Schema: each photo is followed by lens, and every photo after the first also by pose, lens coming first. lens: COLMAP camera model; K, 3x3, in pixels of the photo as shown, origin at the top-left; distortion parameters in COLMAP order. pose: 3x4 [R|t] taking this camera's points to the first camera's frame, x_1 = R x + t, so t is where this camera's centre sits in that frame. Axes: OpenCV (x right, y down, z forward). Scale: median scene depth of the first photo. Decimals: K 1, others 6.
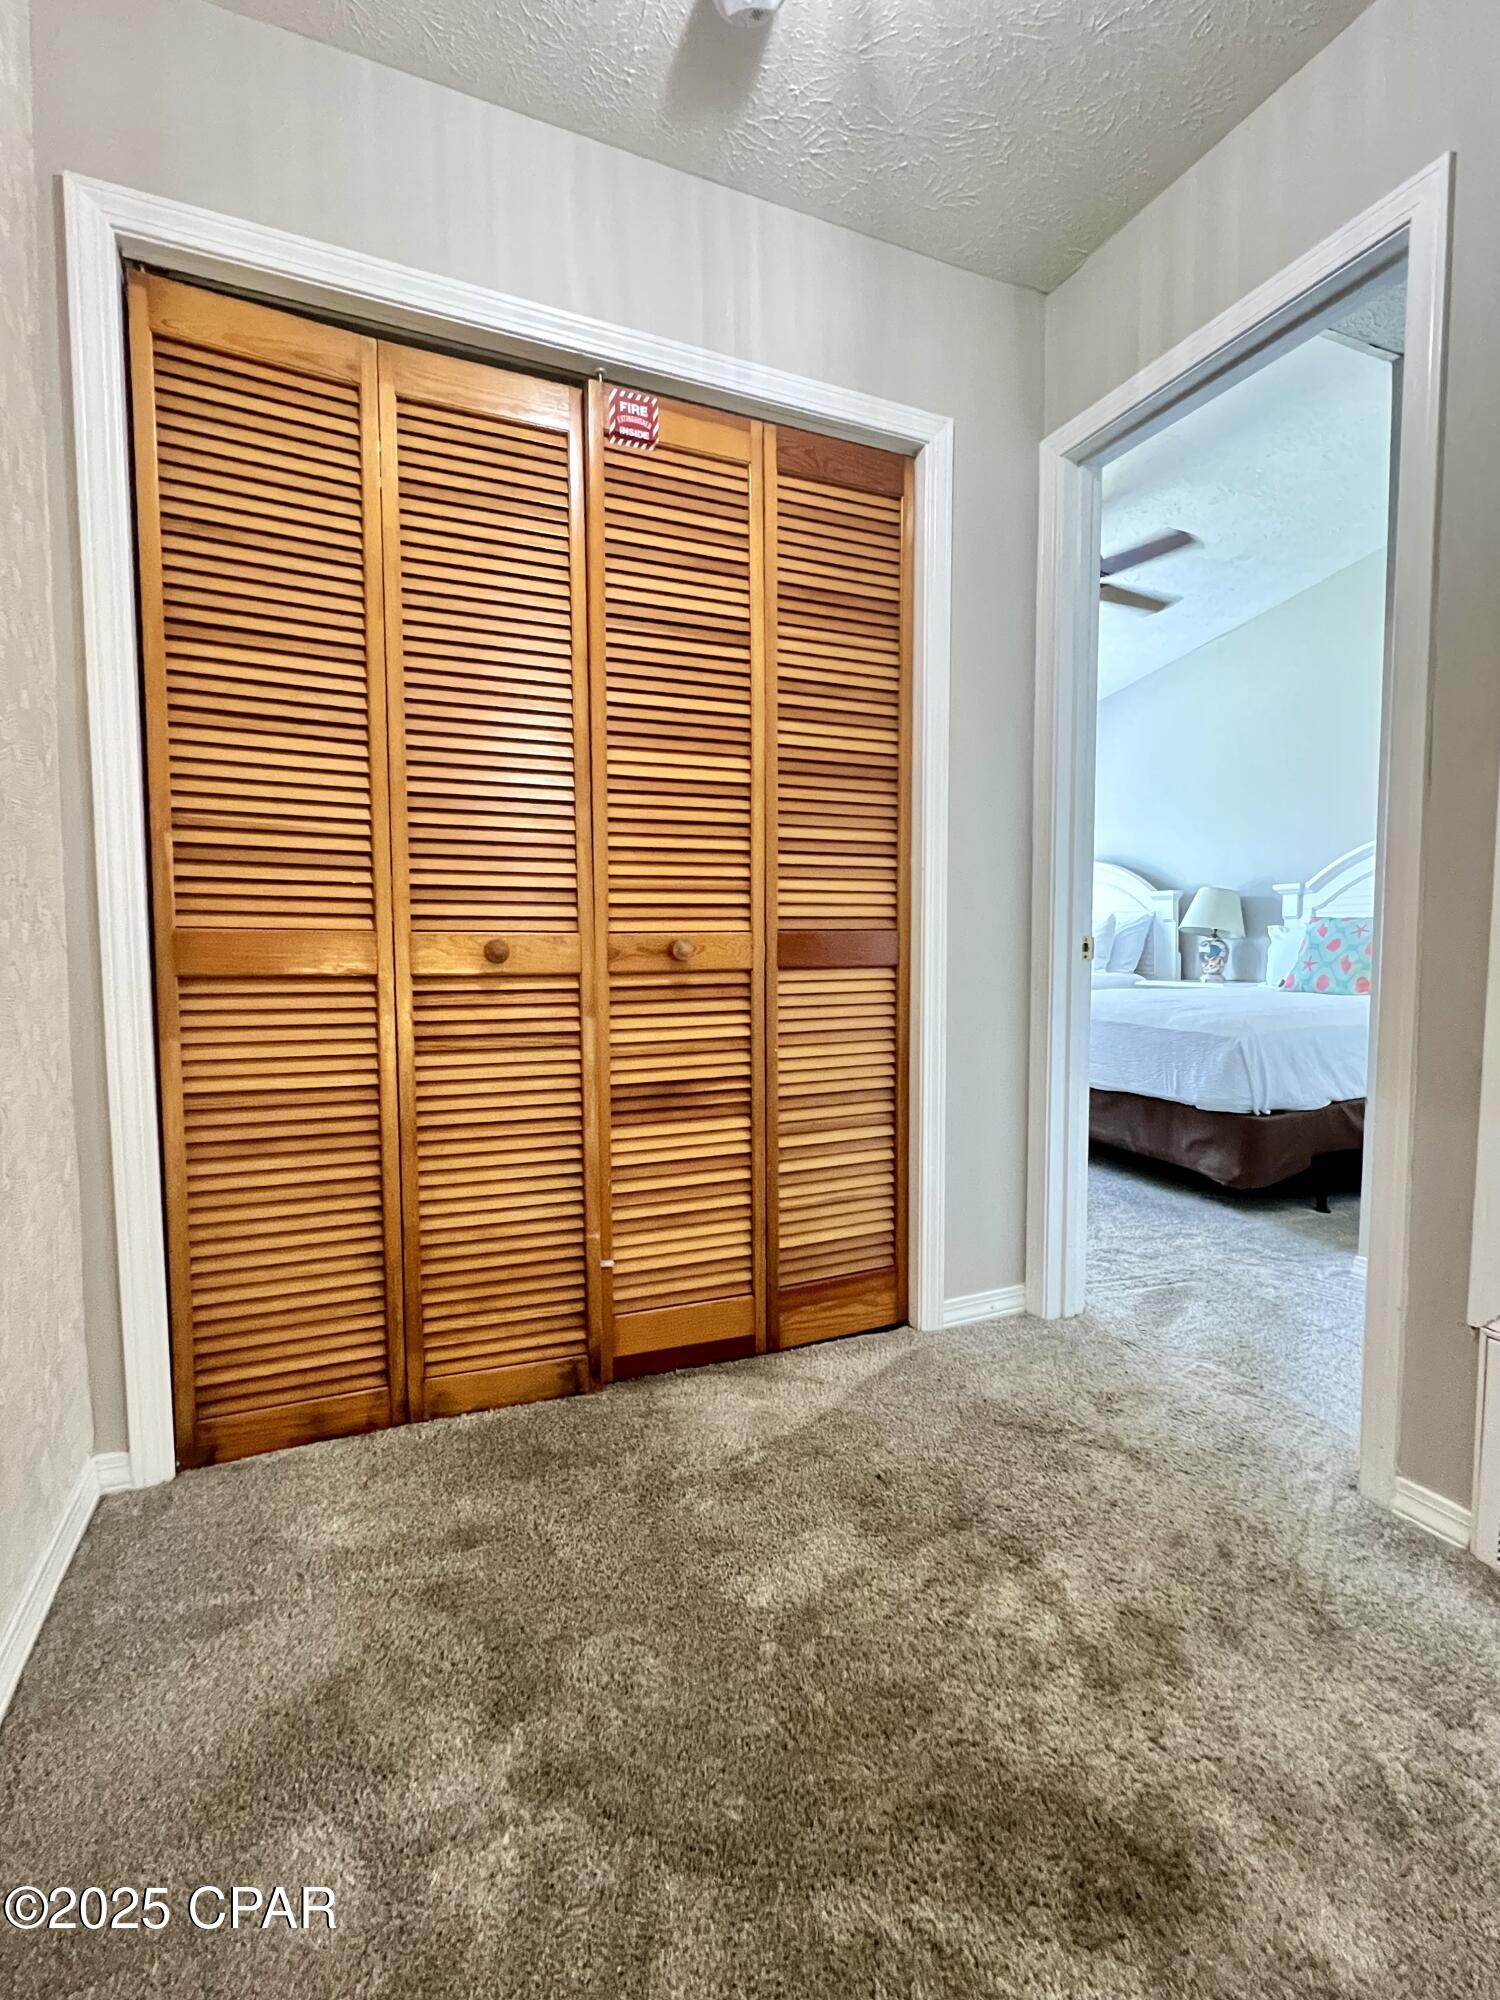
lens RADIAL K [[957.5, 0, 755.0], [0, 957.5, 989.9], [0, 0, 1]] dist [0.015432, -0.001160]
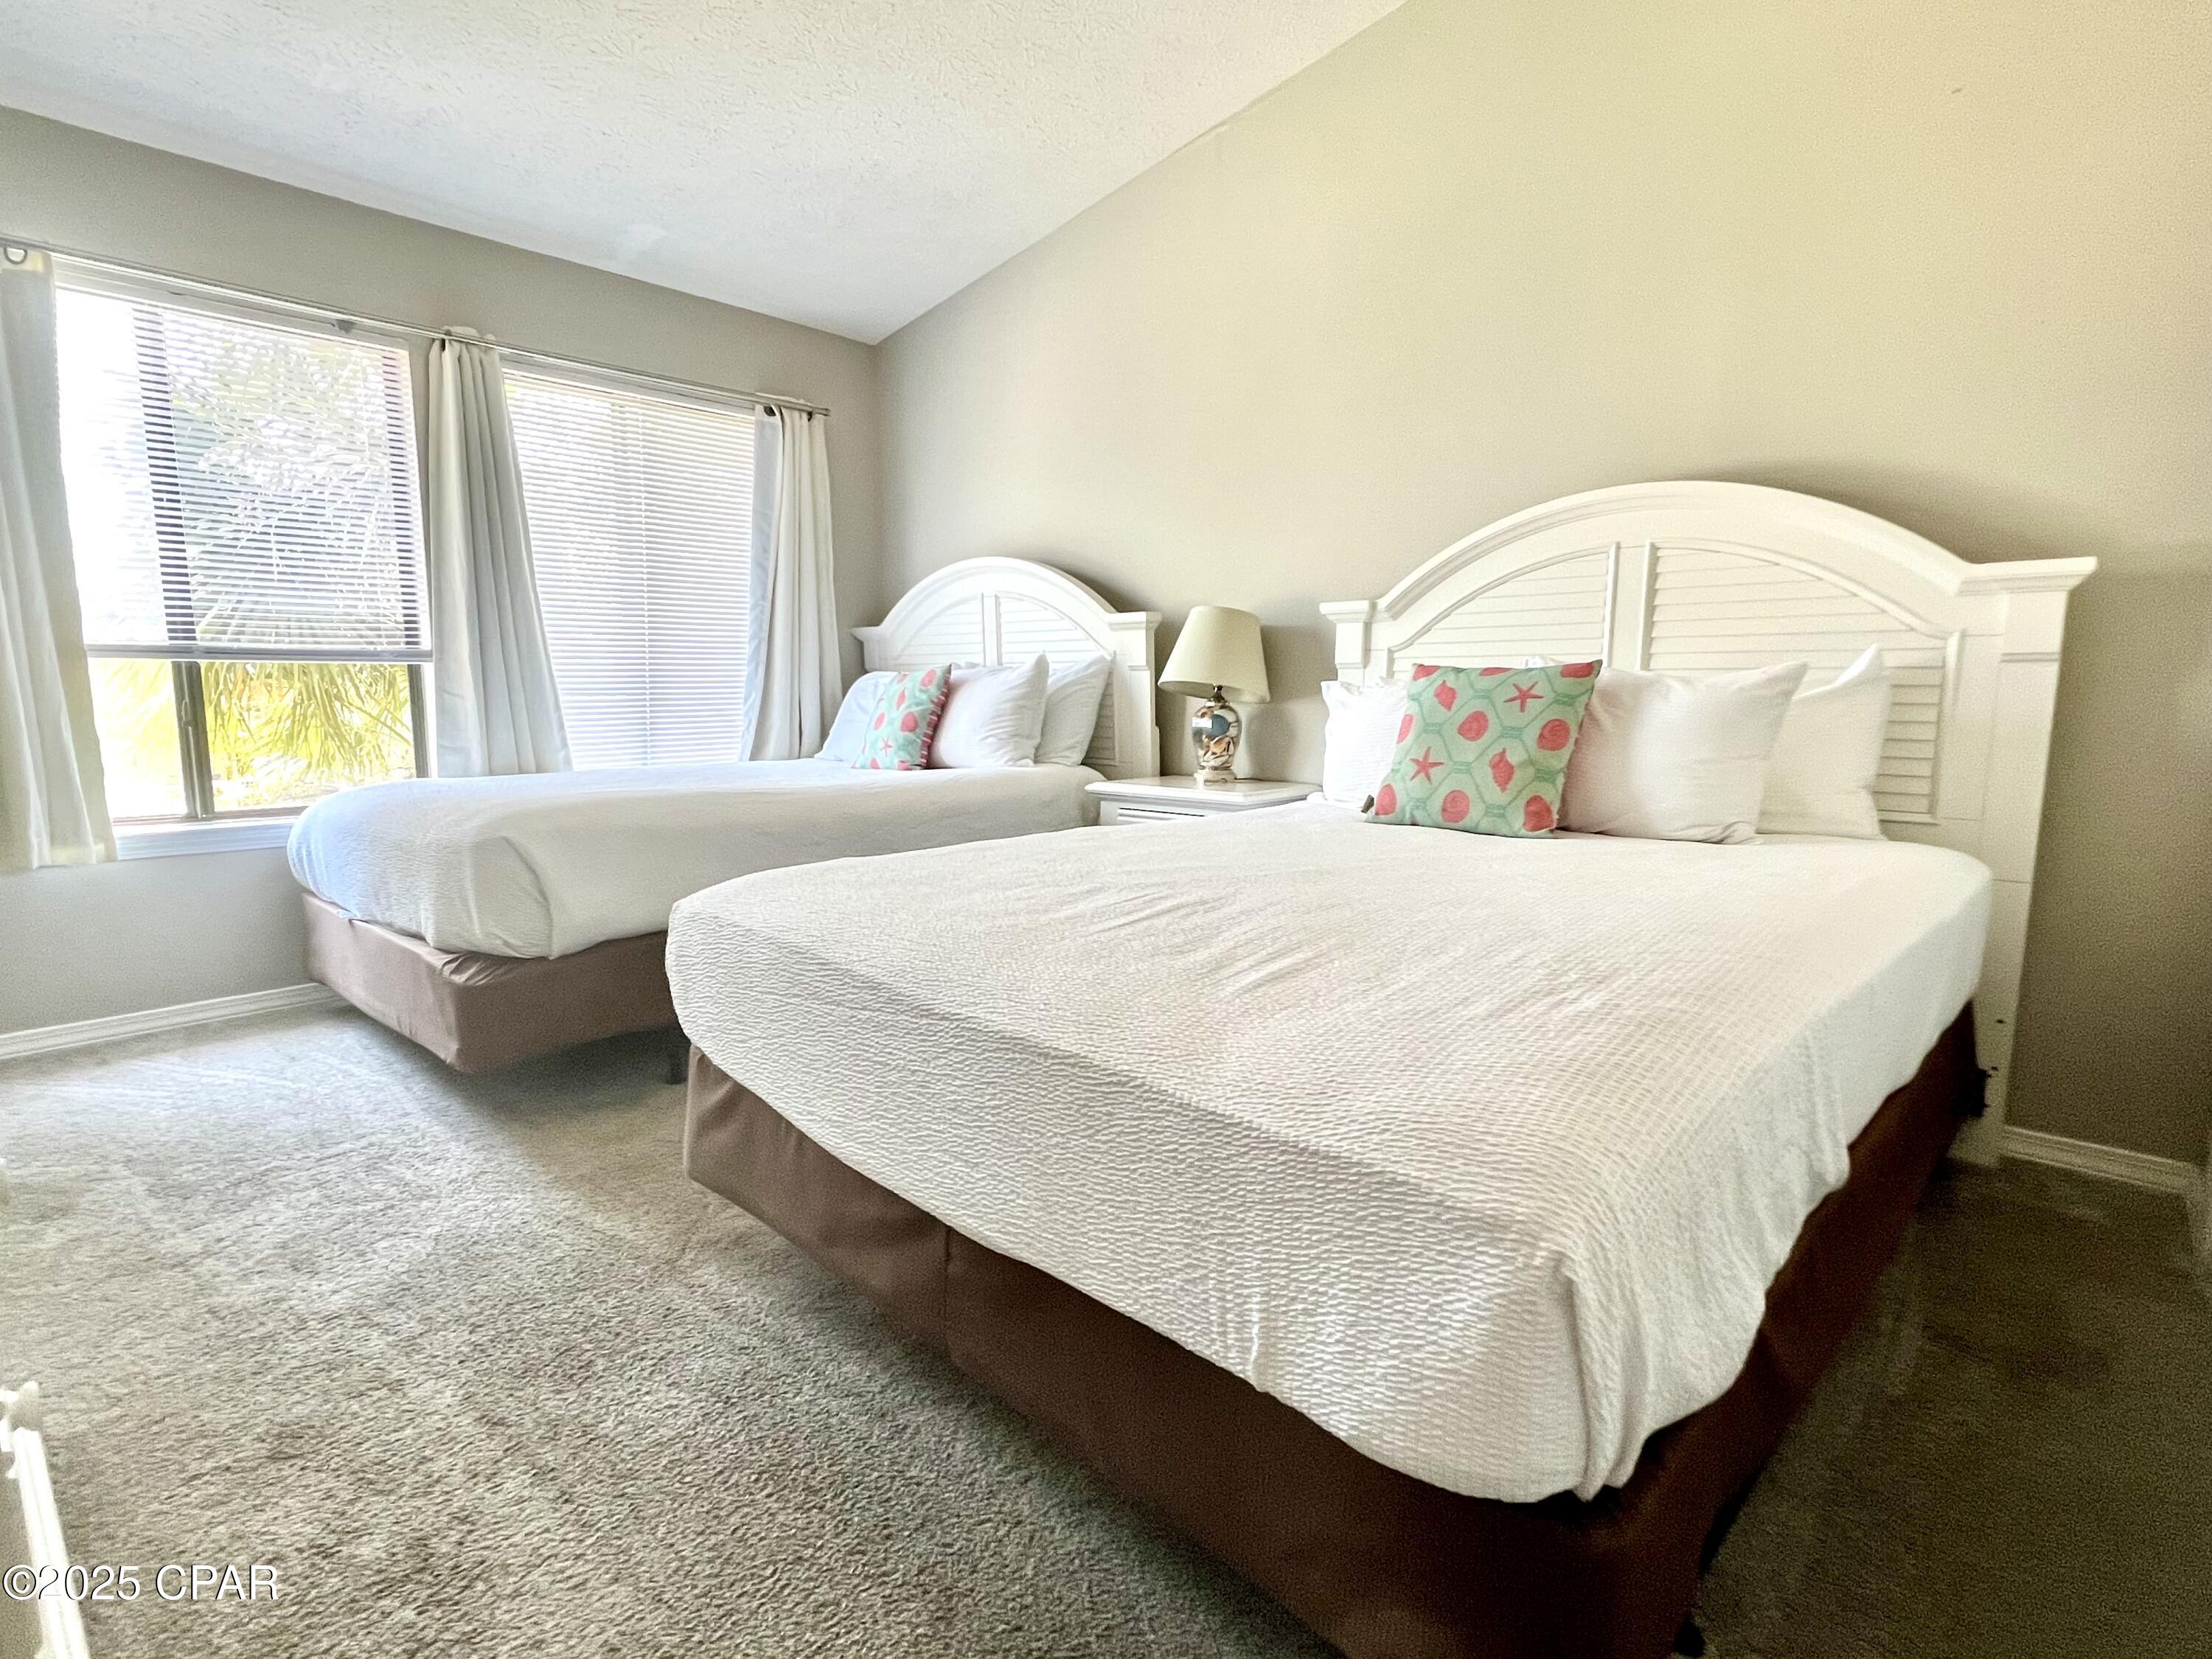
lens RADIAL K [[1145.5, 0, 1123.5], [0, 1145.5, 835.1], [0, 0, 1]] dist [-0.005184, 0.001088]
pose [[0.914252, -0.054340, 0.401485, 0.182210], [0.022807, 0.996296, 0.082909, -0.037299], [-0.404503, -0.066643, 0.912105, 0.467881]]
